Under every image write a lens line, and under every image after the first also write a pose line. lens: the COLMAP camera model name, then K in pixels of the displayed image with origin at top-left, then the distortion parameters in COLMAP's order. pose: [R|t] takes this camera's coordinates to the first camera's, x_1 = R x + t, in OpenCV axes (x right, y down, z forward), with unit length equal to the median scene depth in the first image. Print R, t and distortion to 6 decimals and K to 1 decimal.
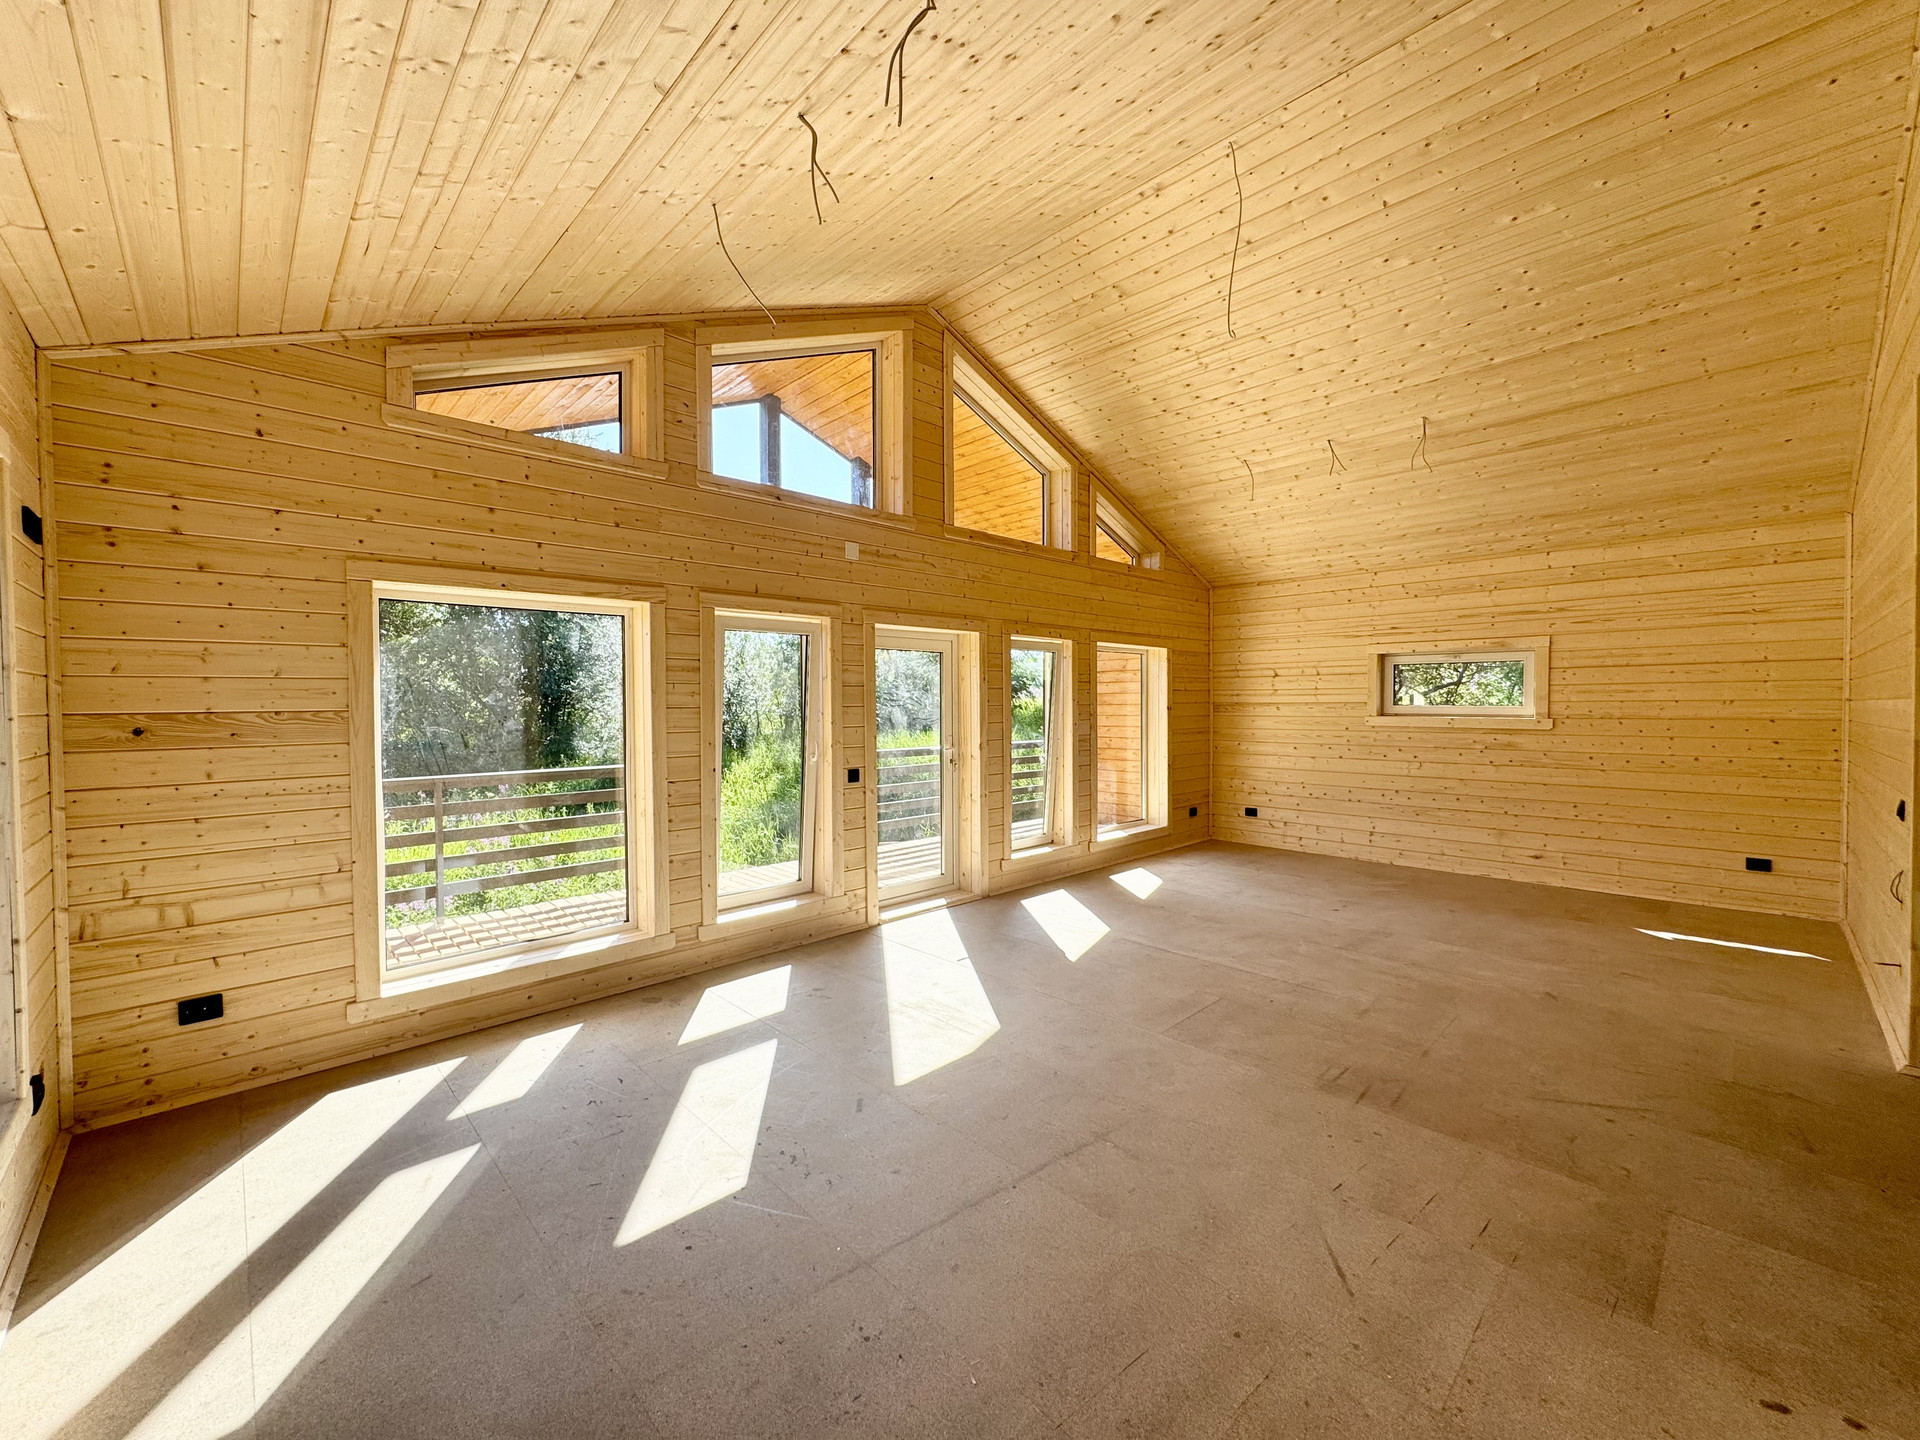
lens RADIAL K [[765.5, 0, 959.8], [0, 765.5, 713.7], [0, 0, 1]] dist [-0.000438, -0.000777]
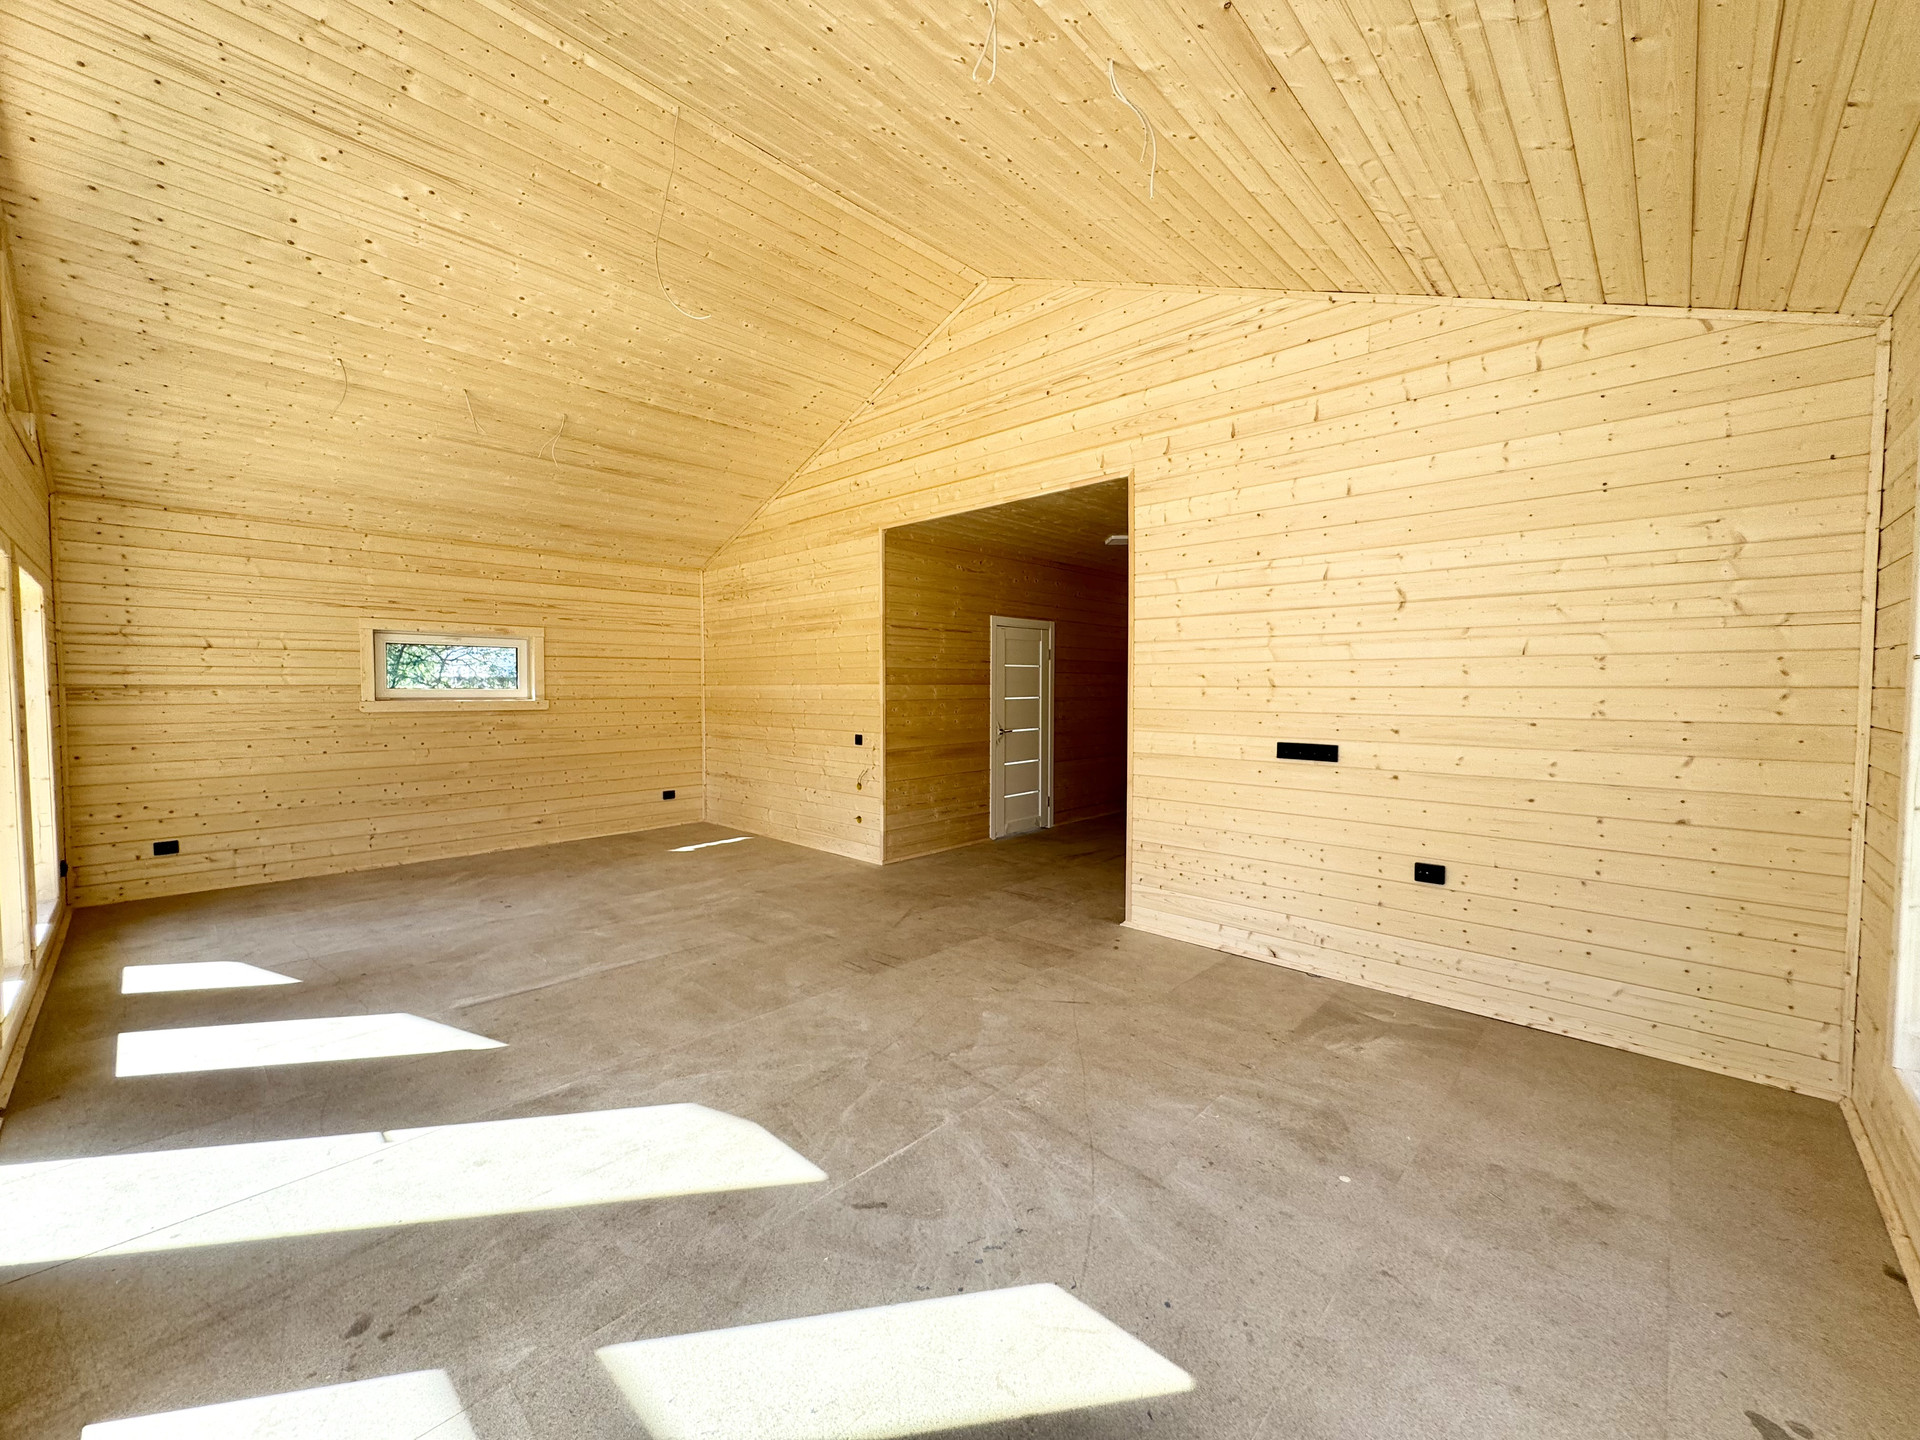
lens RADIAL K [[765.5, 0, 956.0], [0, 765.5, 715.1], [0, 0, 1]] dist [-0.000438, -0.000777]
pose [[-0.042782, -0.033441, 0.998525, -0.503653], [0.013011, 0.999336, 0.034026, -0.002440], [-0.999000, 0.014447, -0.042319, 0.535929]]
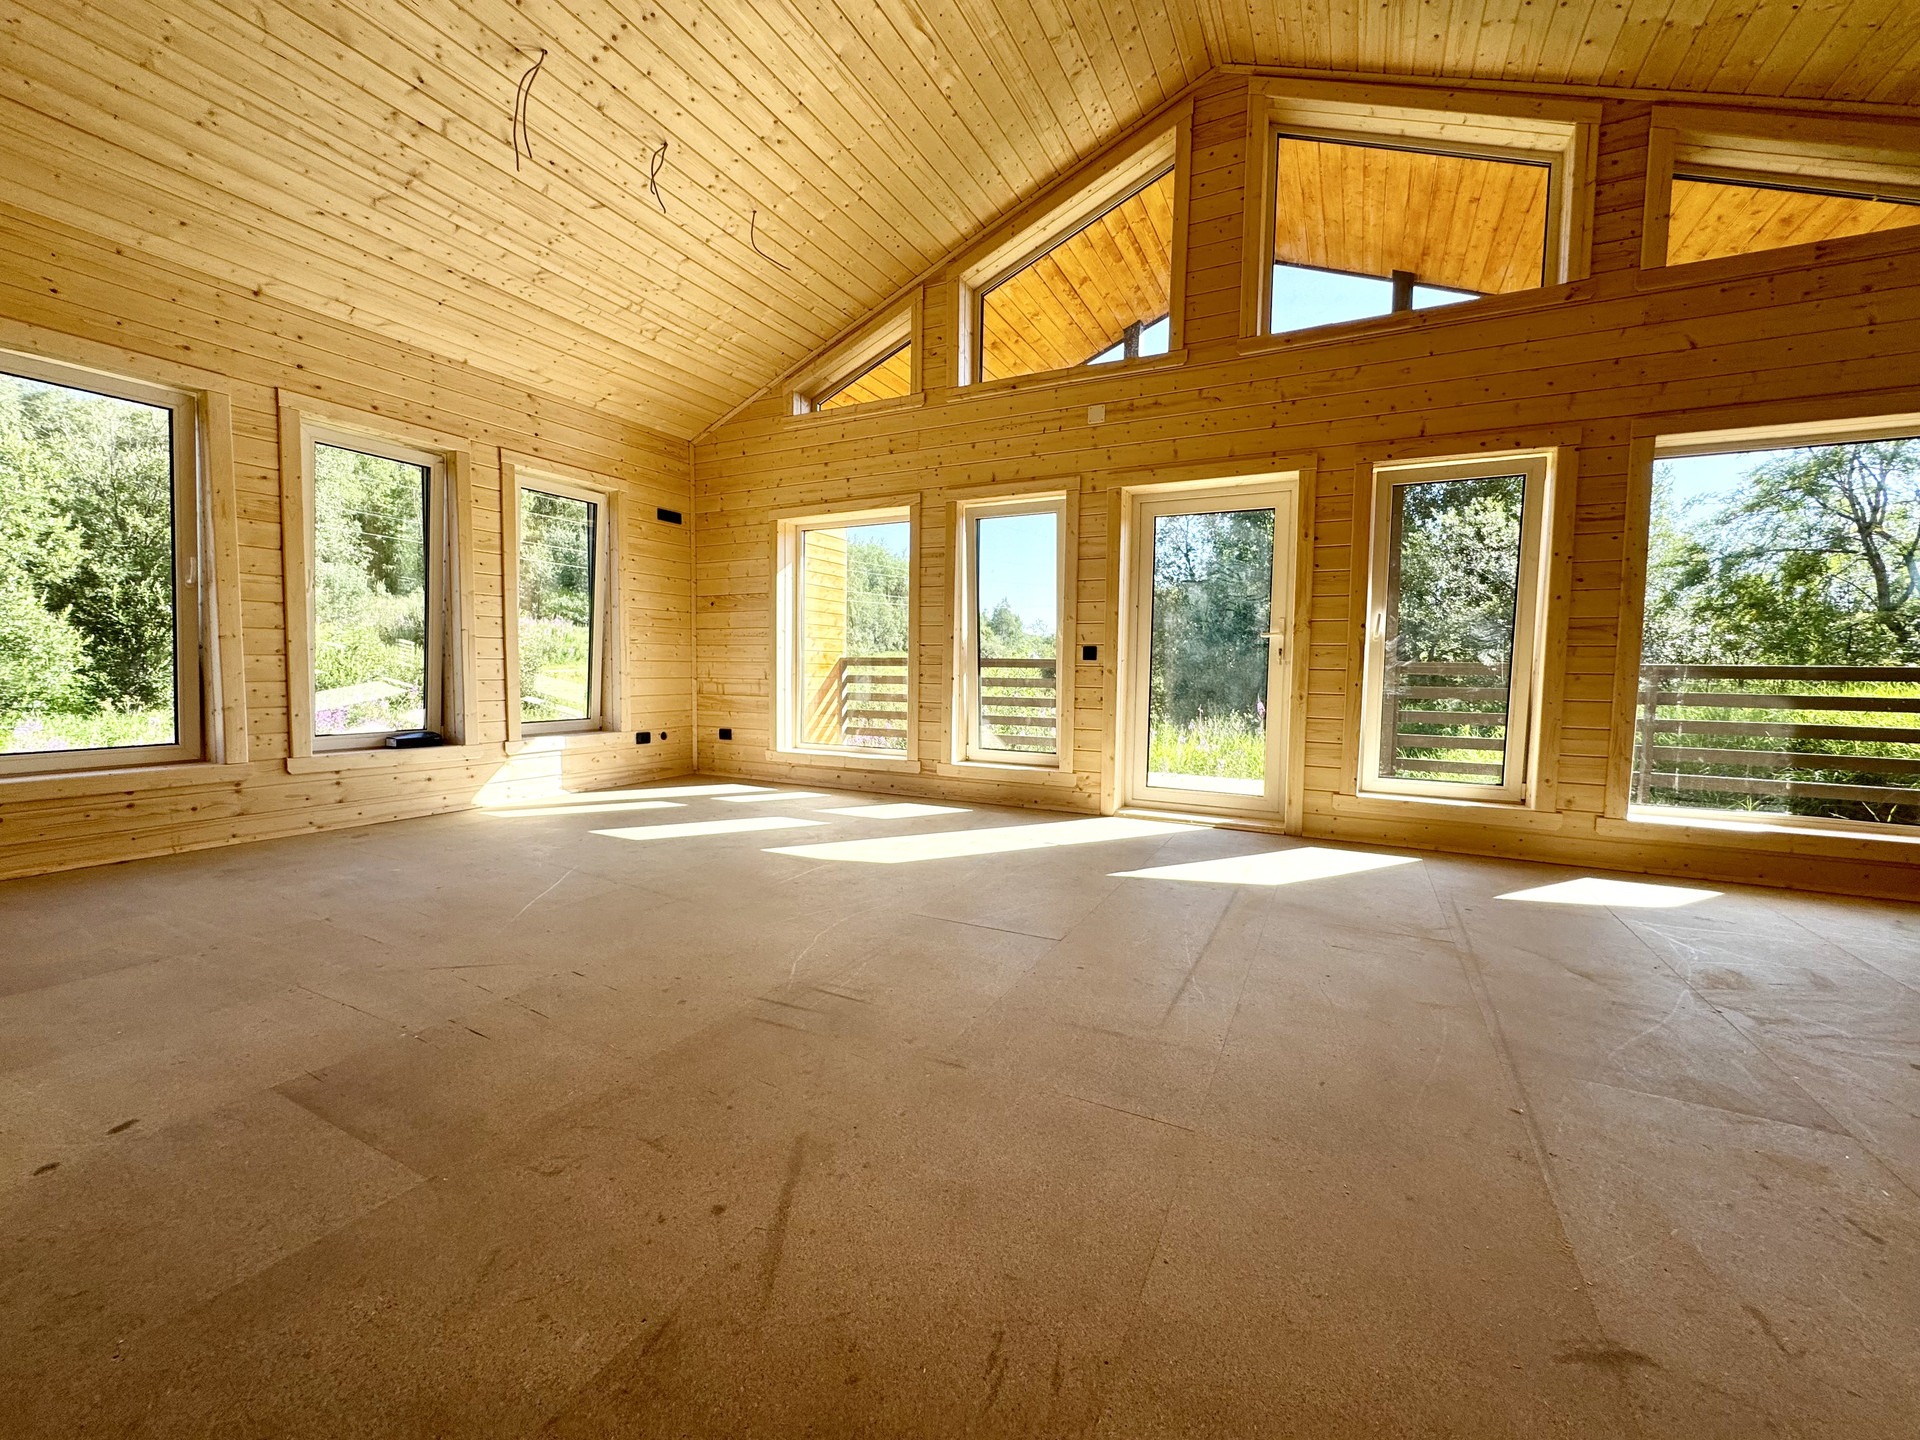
lens RADIAL K [[765.5, 0, 958.7], [0, 765.5, 717.6], [0, 0, 1]] dist [-0.000438, -0.000777]
pose [[0.323215, 0.075024, -0.943347, 0.723585], [-0.028709, 0.997171, 0.069468, 0.099898], [0.945890, 0.004630, 0.324455, 0.534802]]
